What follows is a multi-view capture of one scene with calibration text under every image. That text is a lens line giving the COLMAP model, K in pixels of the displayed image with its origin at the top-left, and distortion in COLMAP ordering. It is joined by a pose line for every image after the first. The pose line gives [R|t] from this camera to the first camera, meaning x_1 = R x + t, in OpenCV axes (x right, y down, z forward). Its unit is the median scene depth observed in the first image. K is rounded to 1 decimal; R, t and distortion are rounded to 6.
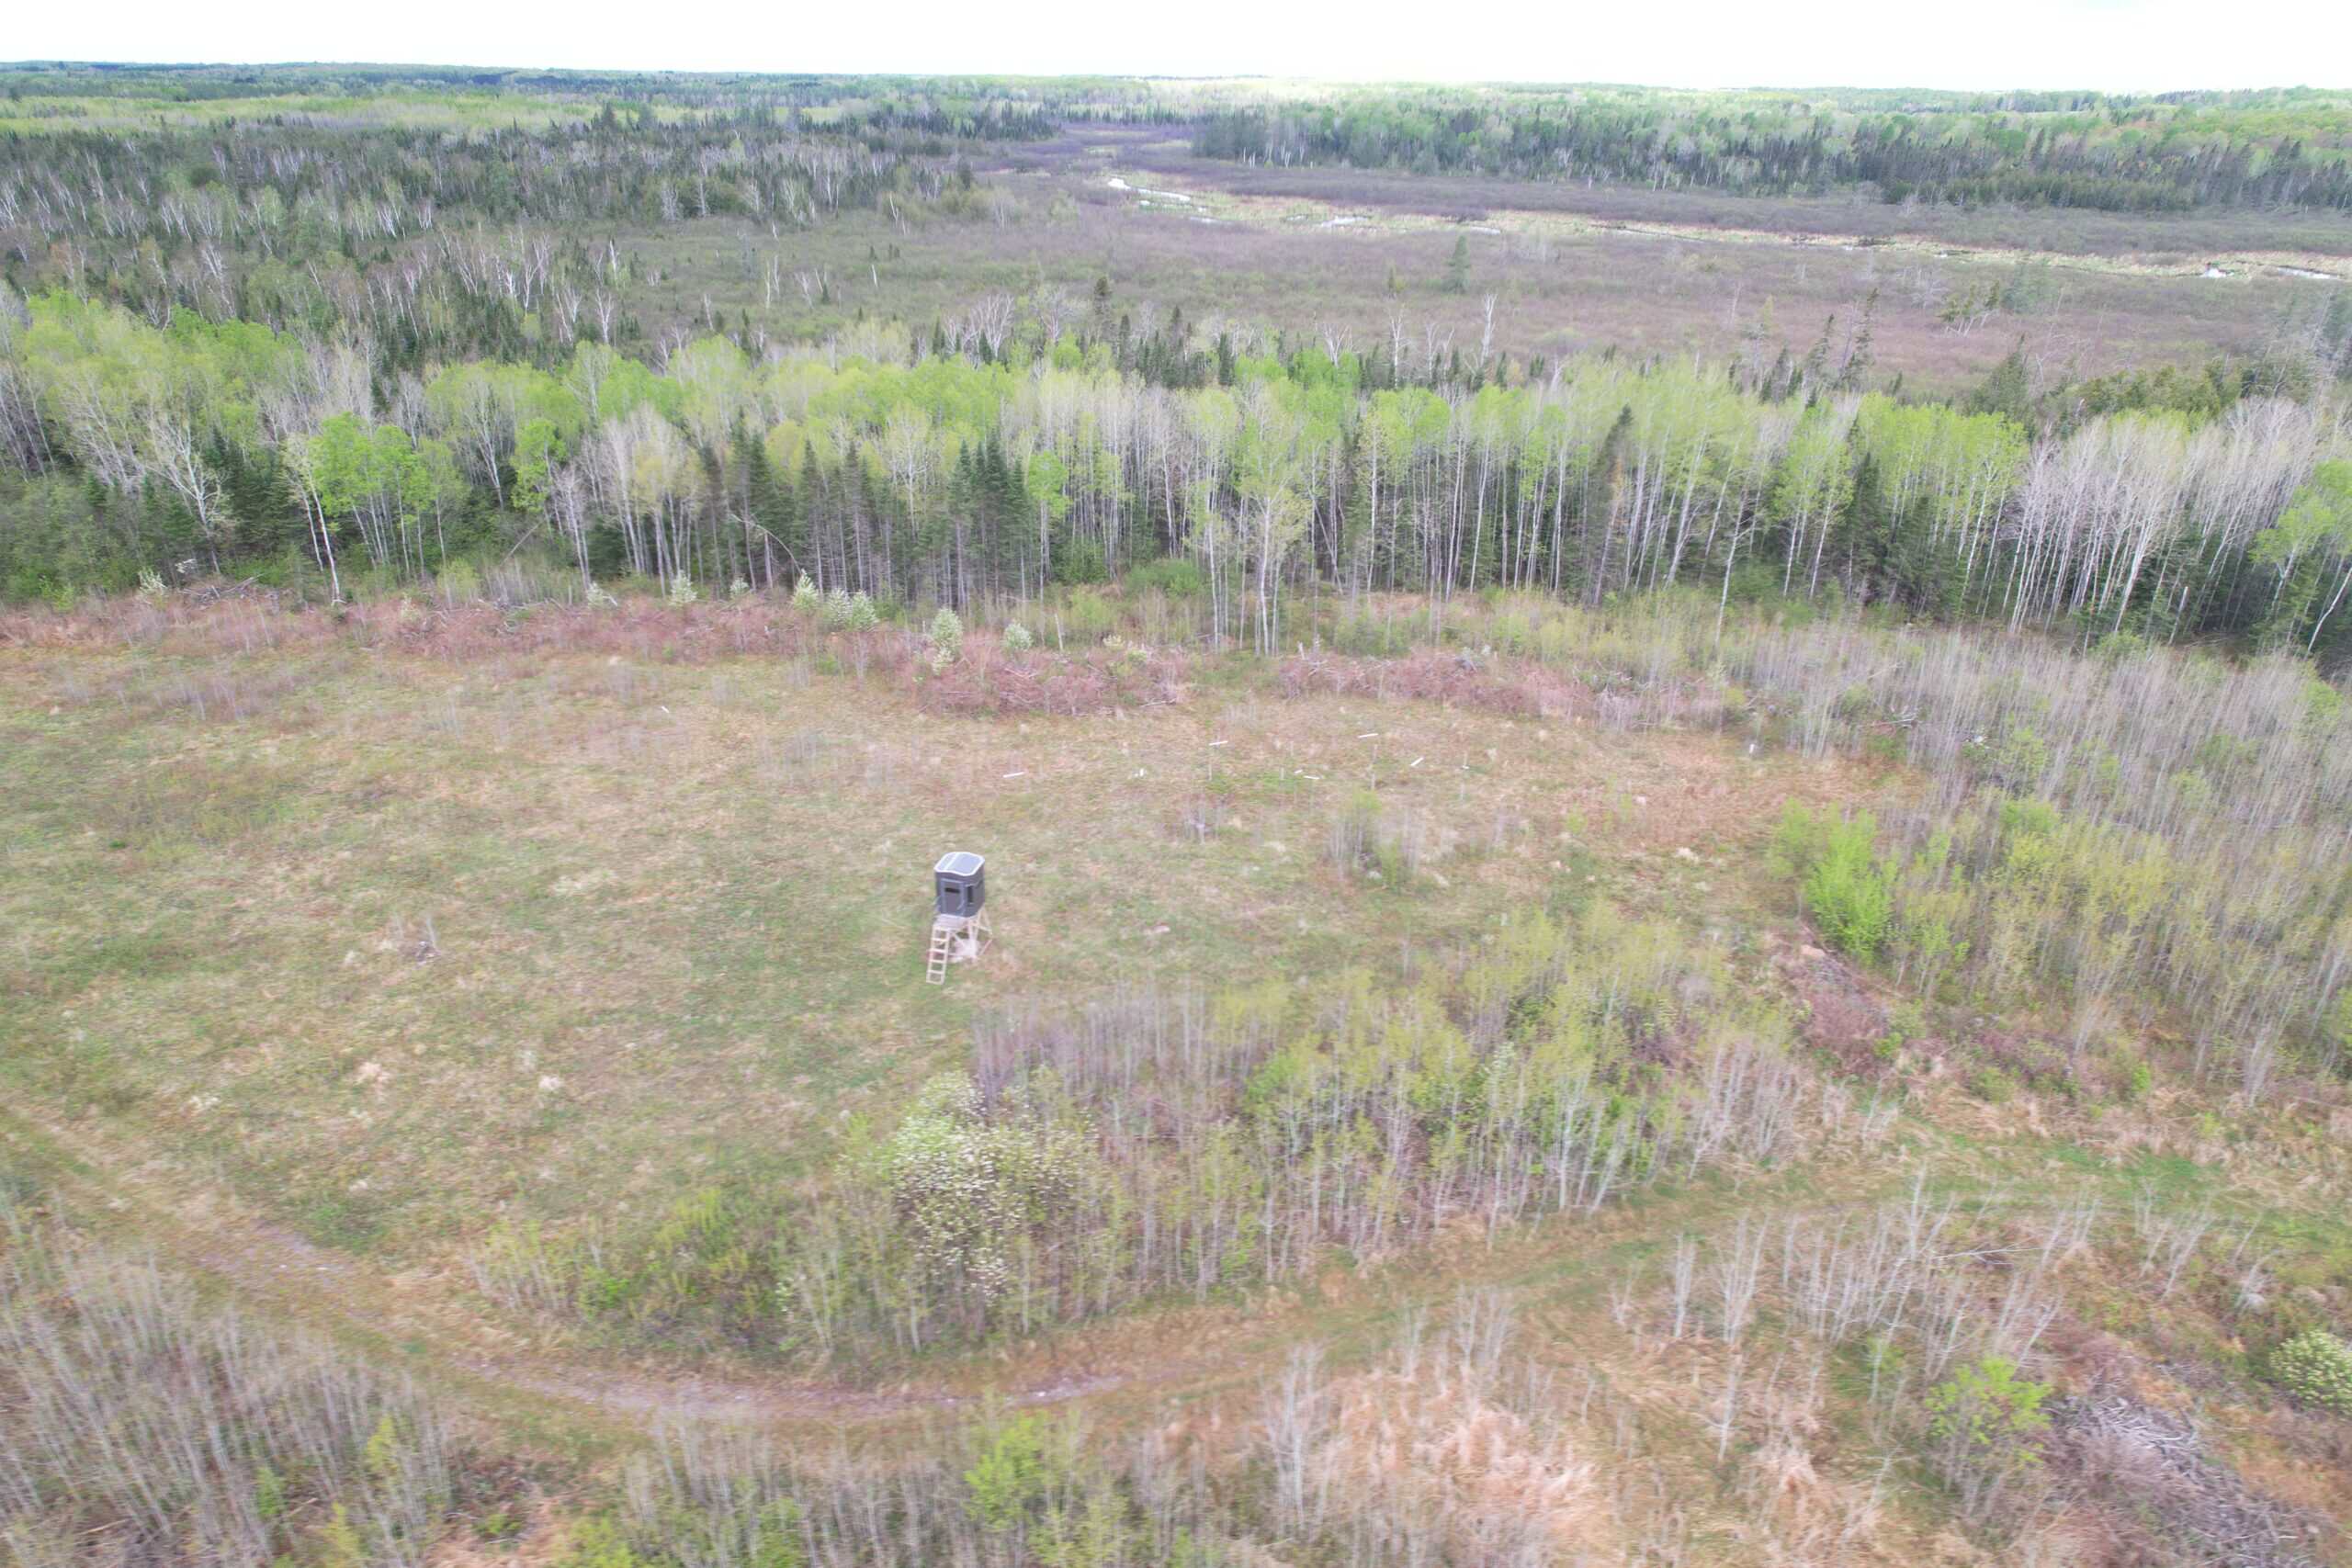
lens RADIAL K [[1518.2, 0, 1161.7], [0, 1518.2, 780.9], [0, 0, 1]] dist [-0.070587, 0.074622]
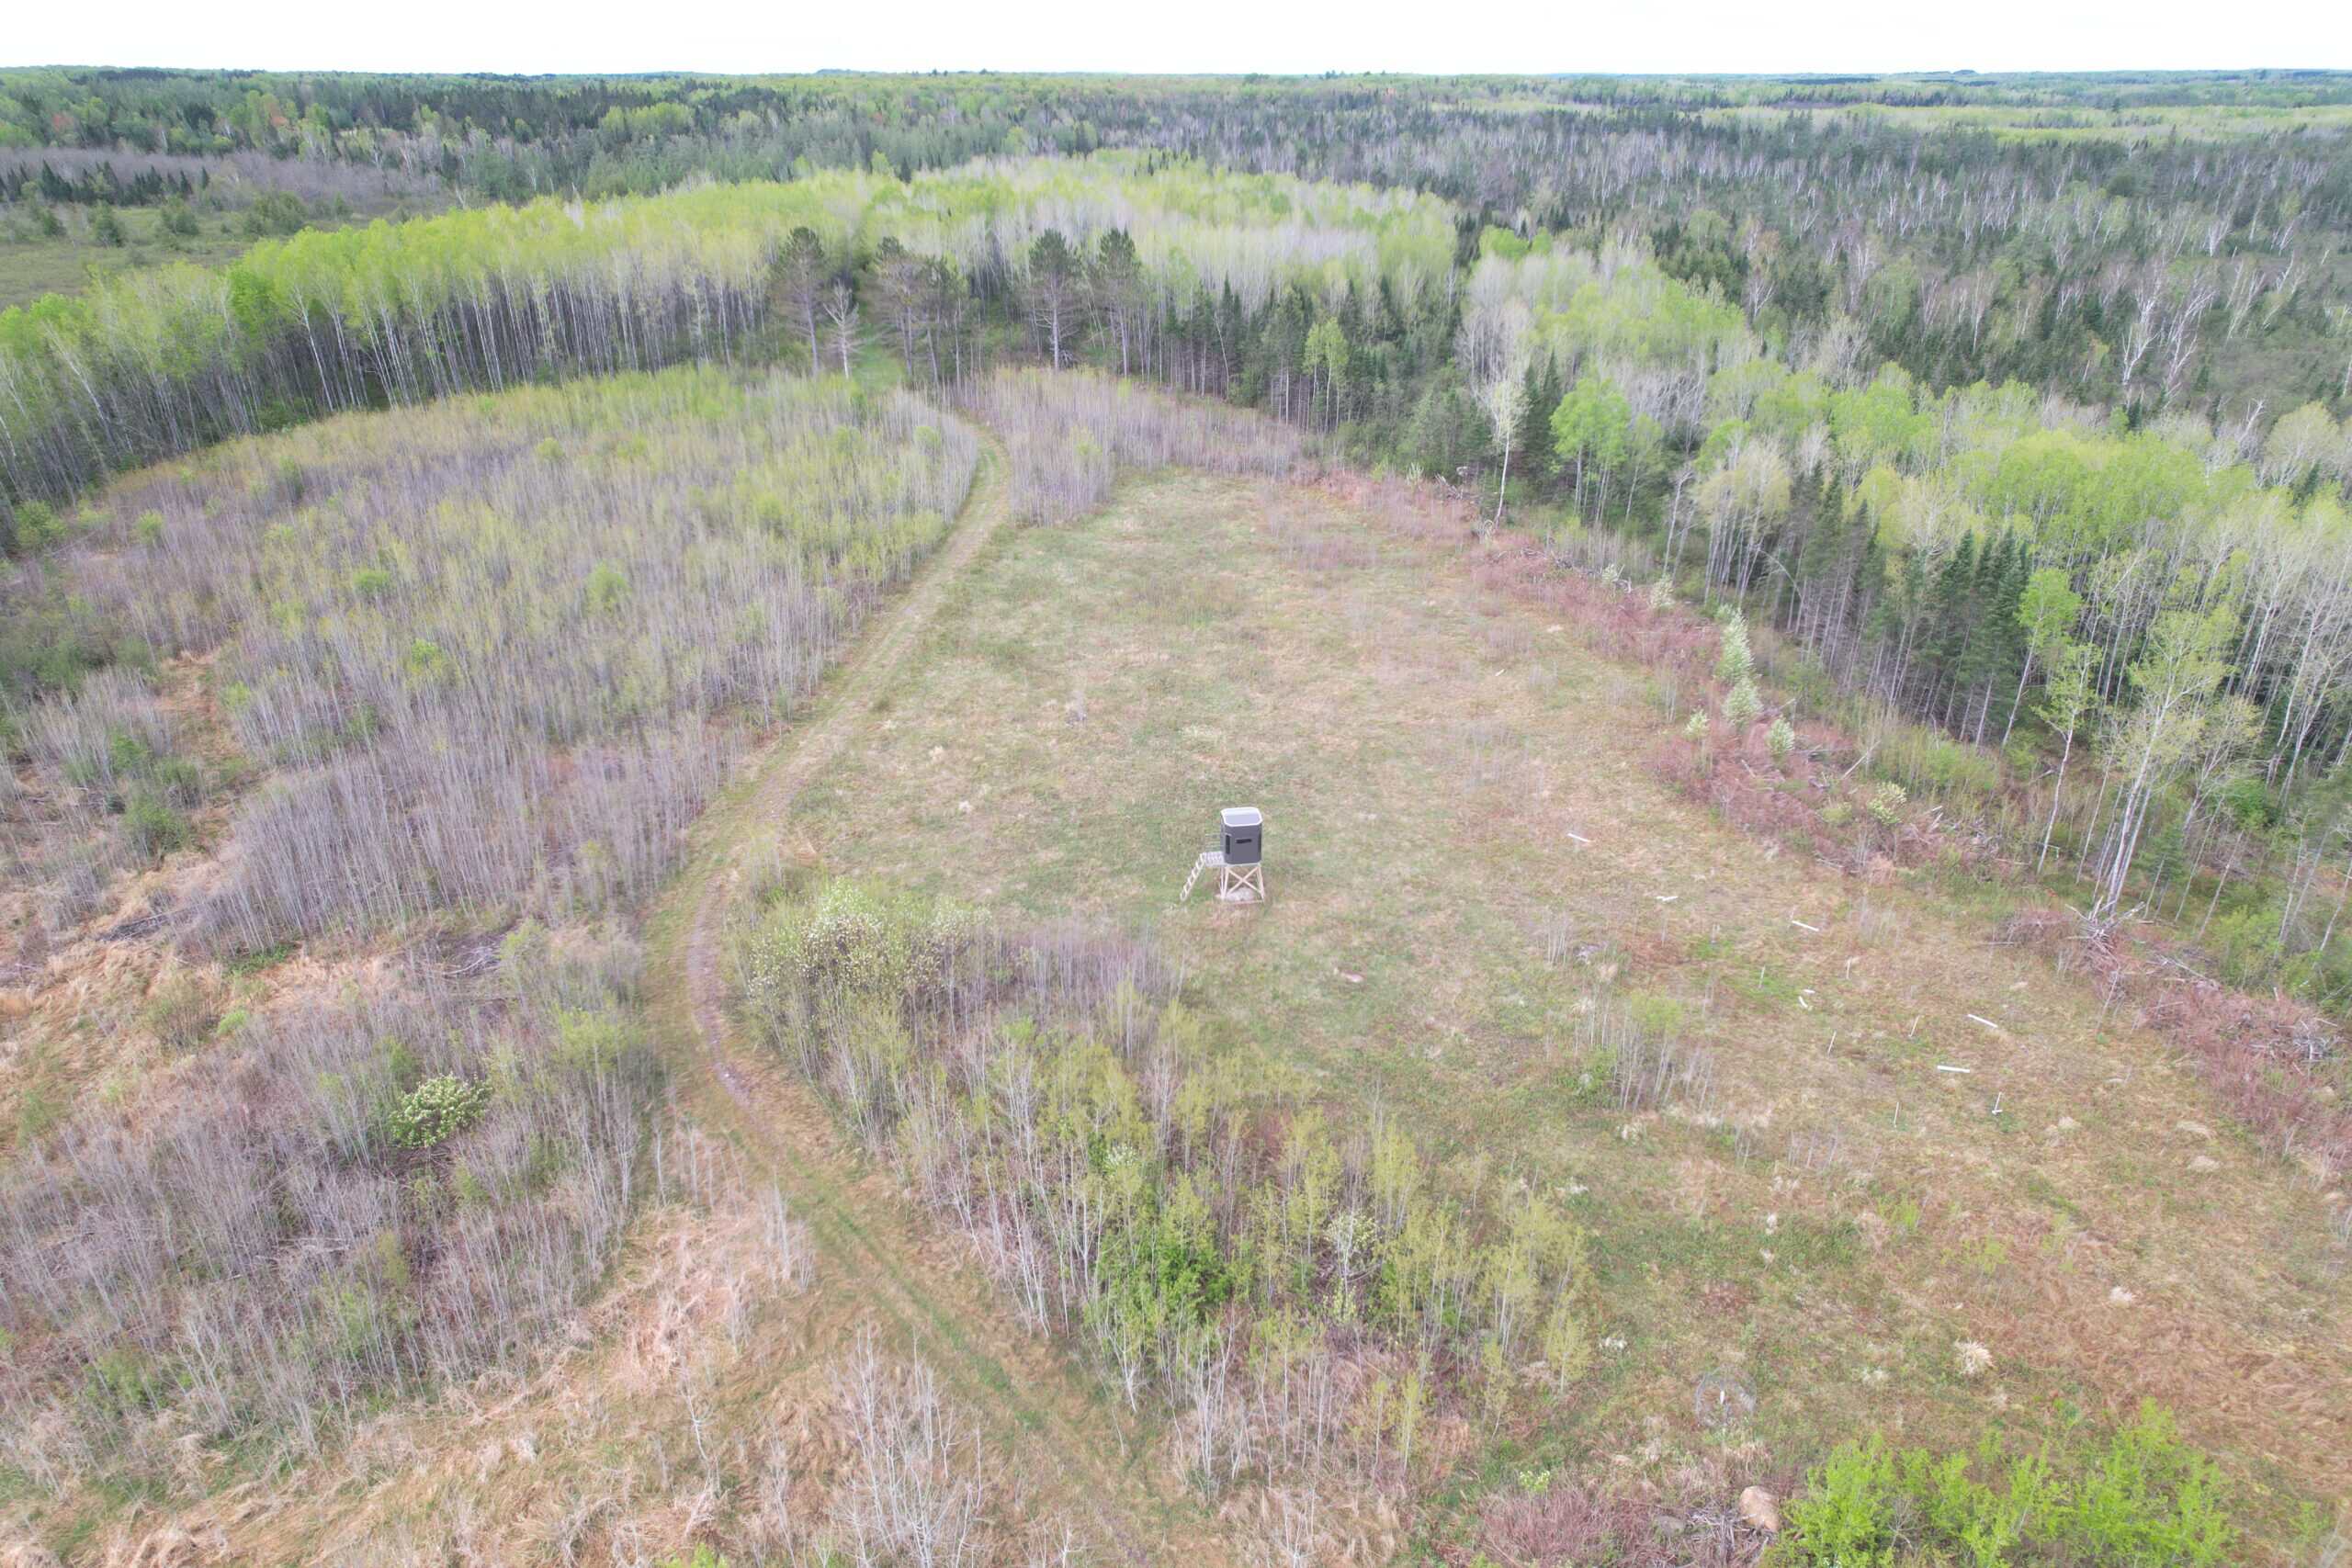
lens RADIAL K [[1518.2, 0, 1161.7], [0, 1518.2, 780.9], [0, 0, 1]] dist [-0.070587, 0.074622]
pose [[0.358722, 0.388483, -0.848763, 0.446556], [-0.393868, 0.887366, 0.239687, -0.121537], [0.846278, 0.248320, 0.471329, 0.272530]]
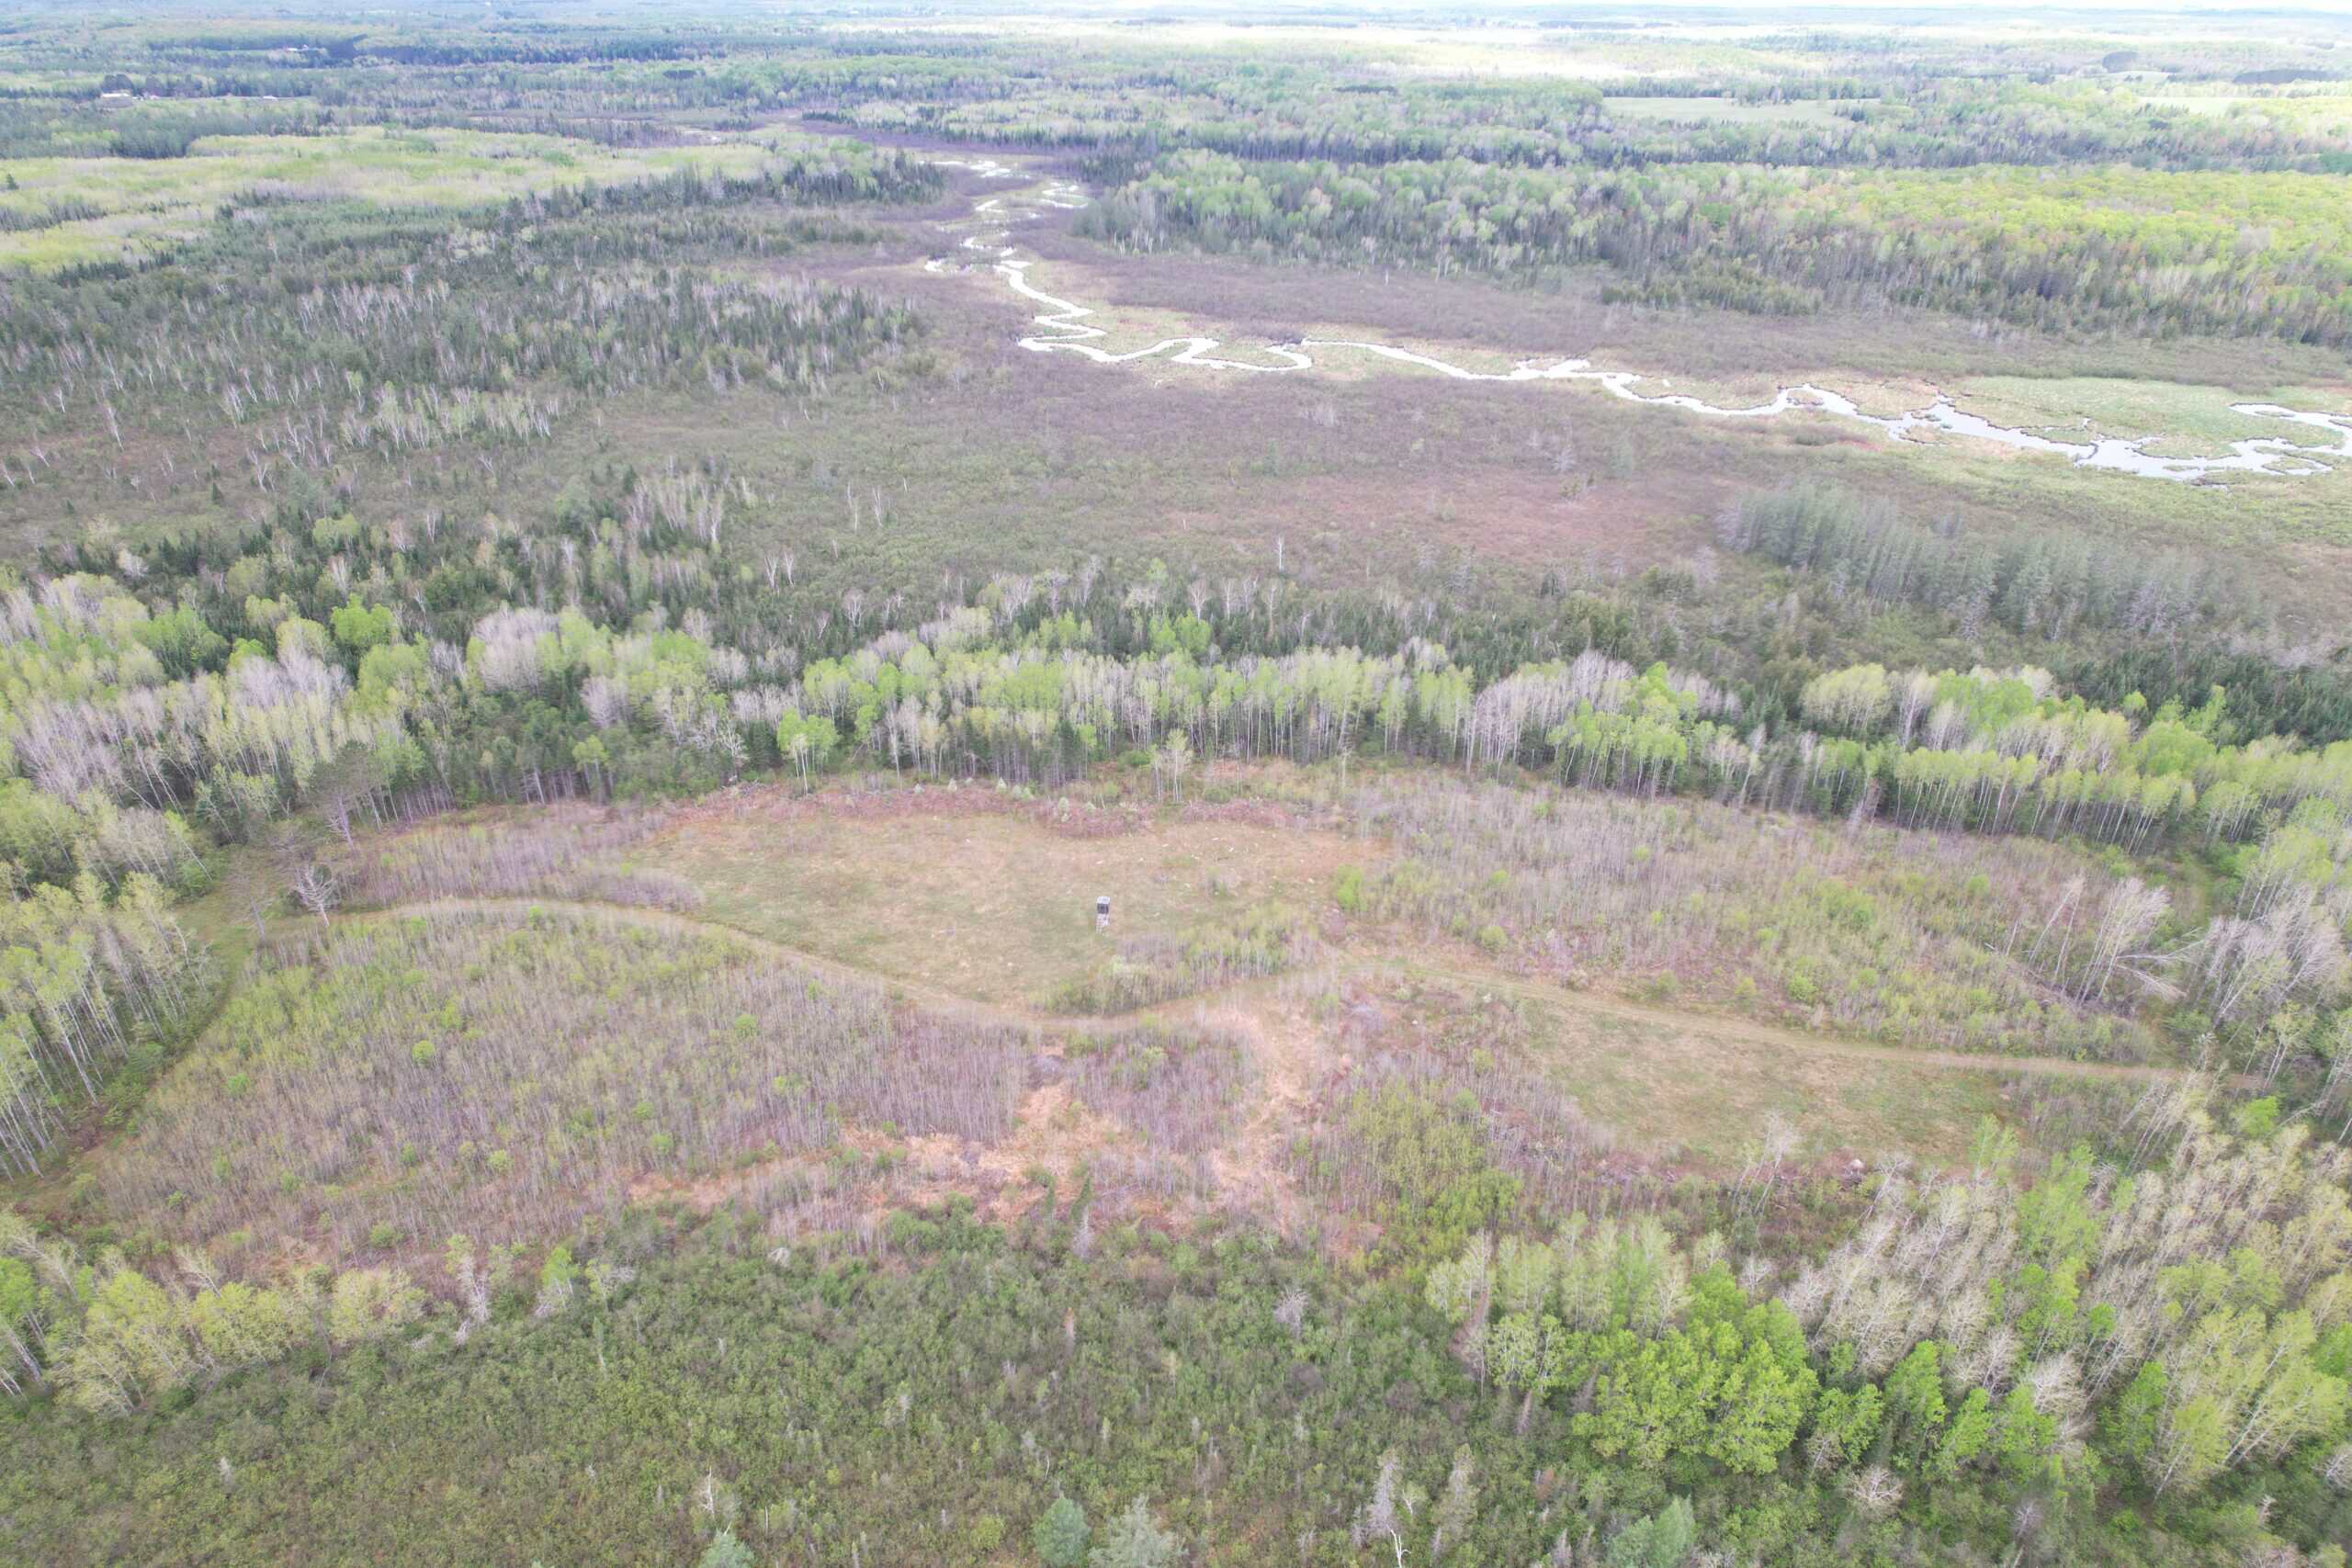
lens RADIAL K [[1518.2, 0, 1161.7], [0, 1518.2, 780.9], [0, 0, 1]] dist [-0.070587, 0.074622]
pose [[0.995729, -0.048922, 0.078291, -0.158457], [0.044674, 0.997479, 0.055127, -0.255630], [-0.080790, -0.051394, 0.995405, -1.581651]]
